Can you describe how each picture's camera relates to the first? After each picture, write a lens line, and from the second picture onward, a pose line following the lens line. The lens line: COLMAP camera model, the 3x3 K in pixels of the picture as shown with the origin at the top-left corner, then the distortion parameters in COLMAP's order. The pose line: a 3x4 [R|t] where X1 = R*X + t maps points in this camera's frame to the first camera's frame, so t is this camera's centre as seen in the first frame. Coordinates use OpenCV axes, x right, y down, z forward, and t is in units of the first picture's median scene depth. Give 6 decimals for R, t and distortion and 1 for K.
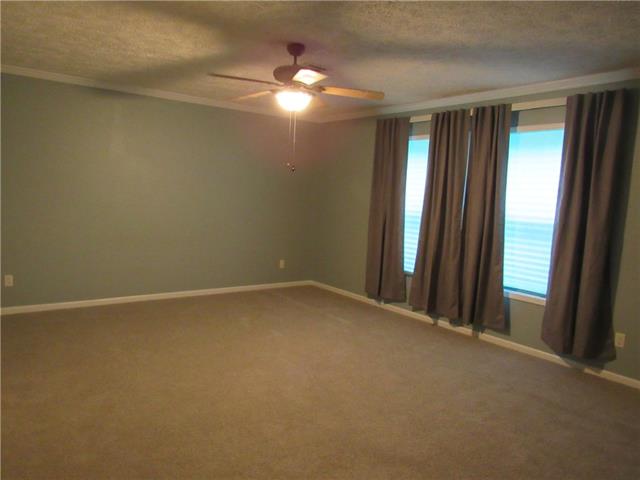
lens RADIAL K [[456.4, 0, 320.0], [0, 456.4, 240.0], [0, 0, 1]] dist [-0.020938, 0.006807]
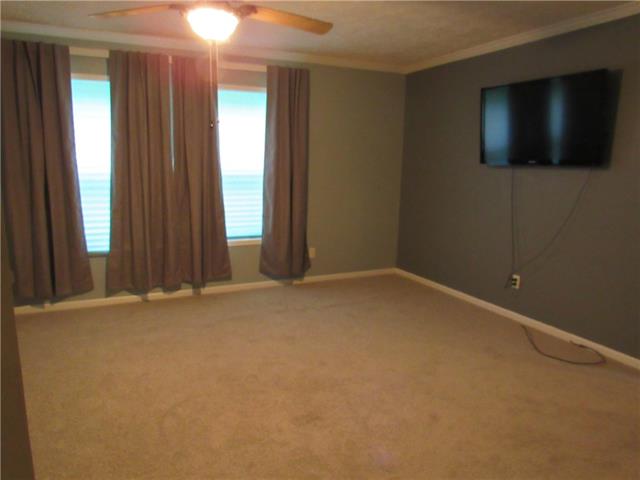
lens RADIAL K [[456.4, 0, 320.0], [0, 456.4, 240.0], [0, 0, 1]] dist [-0.020938, 0.006807]
pose [[0.221013, -0.209816, 0.952434, -0.573356], [0.102448, 0.976176, 0.191273, -0.074237], [-0.969875, 0.055301, 0.237243, 0.535839]]
